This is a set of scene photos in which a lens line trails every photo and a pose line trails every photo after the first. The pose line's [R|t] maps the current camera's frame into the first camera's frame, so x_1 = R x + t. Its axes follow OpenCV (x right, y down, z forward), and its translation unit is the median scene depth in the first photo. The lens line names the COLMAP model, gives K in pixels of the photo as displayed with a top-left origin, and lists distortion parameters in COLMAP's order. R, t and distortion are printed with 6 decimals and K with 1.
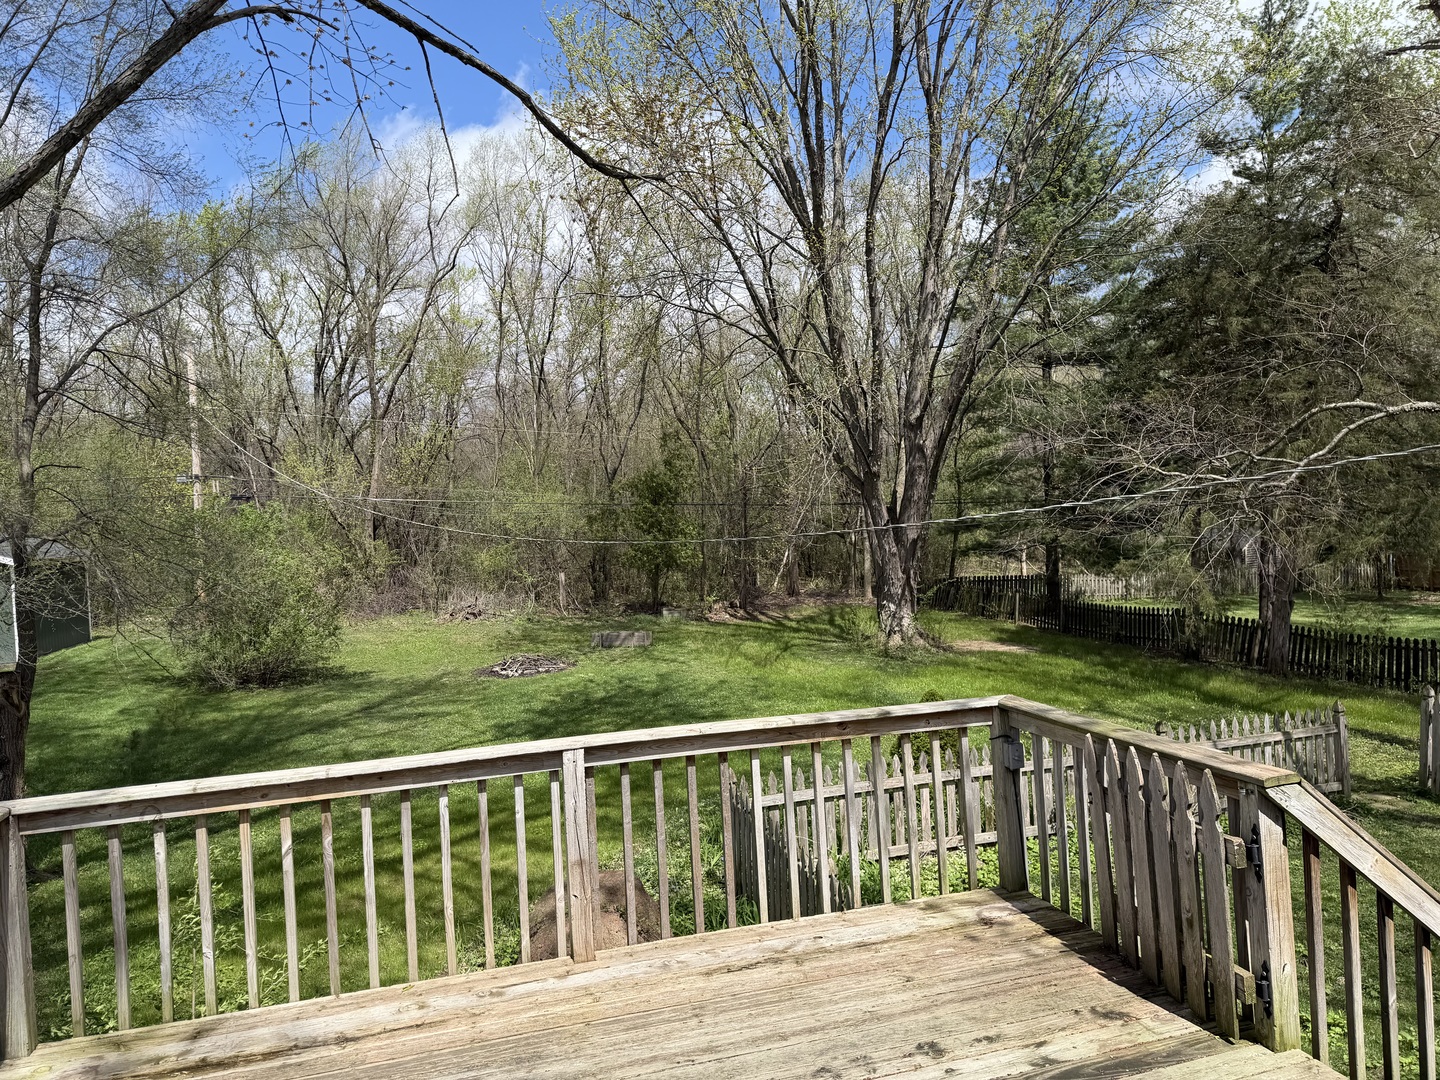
lens RADIAL K [[1072.6, 0, 714.3], [0, 1072.6, 531.3], [0, 0, 1]] dist [0.014592, -0.016173]
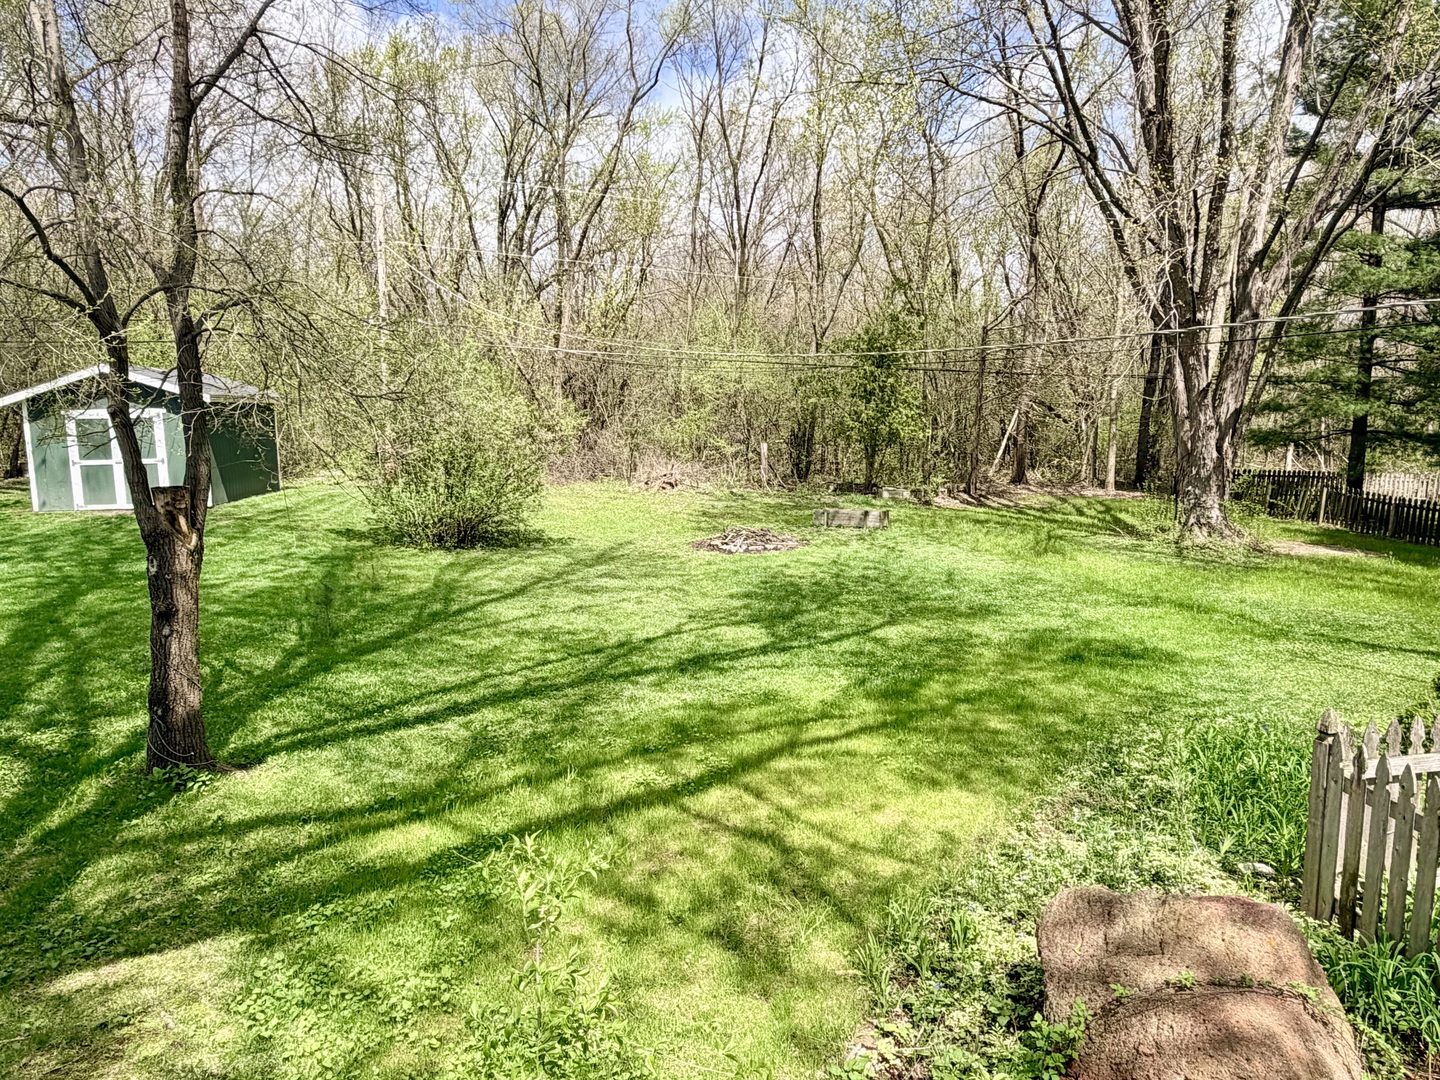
lens RADIAL K [[1072.6, 0, 721.5], [0, 1072.6, 540.0], [0, 0, 1]] dist [0.014592, -0.016173]
pose [[0.989556, 0.054420, -0.133479, -0.055512], [-0.039781, 0.993136, 0.109993, 0.021690], [0.138549, -0.103534, 0.984929, 0.111416]]
